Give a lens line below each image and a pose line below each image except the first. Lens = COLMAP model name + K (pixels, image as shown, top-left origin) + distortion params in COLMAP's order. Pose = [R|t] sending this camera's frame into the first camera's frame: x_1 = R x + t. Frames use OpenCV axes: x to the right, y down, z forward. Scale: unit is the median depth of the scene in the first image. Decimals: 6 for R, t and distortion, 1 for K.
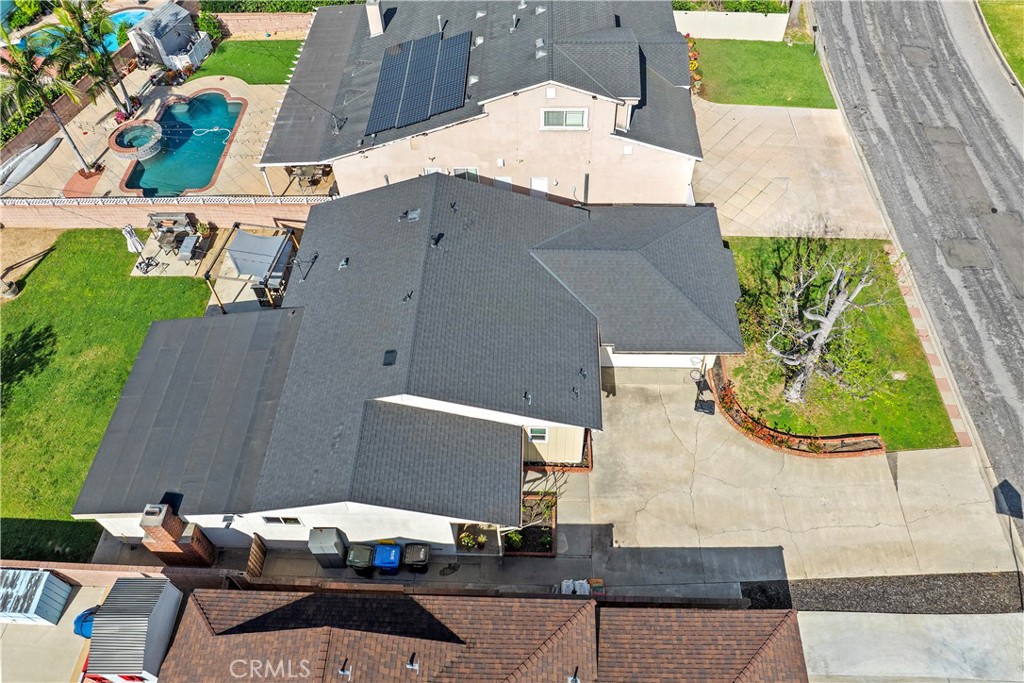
lens RADIAL K [[755.1, 0, 509.1], [0, 755.1, 305.3], [0, 0, 1]] dist [-0.044728, 0.008301]
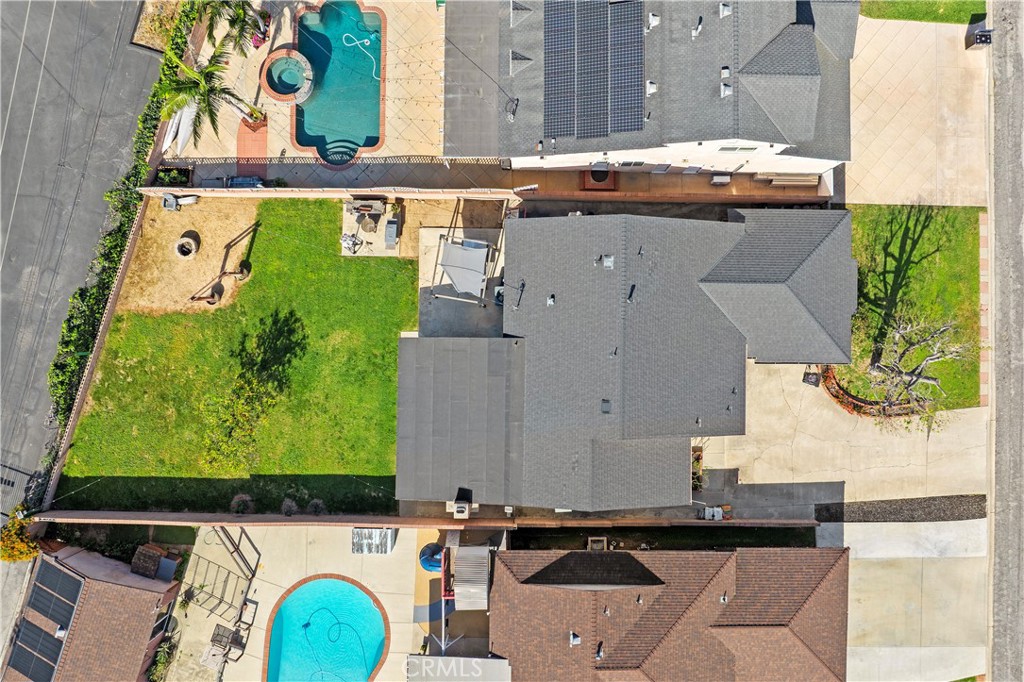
lens RADIAL K [[760.3, 0, 527.8], [0, 760.3, 343.1], [0, 0, 1]] dist [-0.042180, -0.002706]
pose [[0.999326, -0.025003, 0.026866, -0.306087], [0.002596, 0.778349, 0.627826, -0.821929], [-0.036609, -0.627333, 0.777890, -0.020698]]
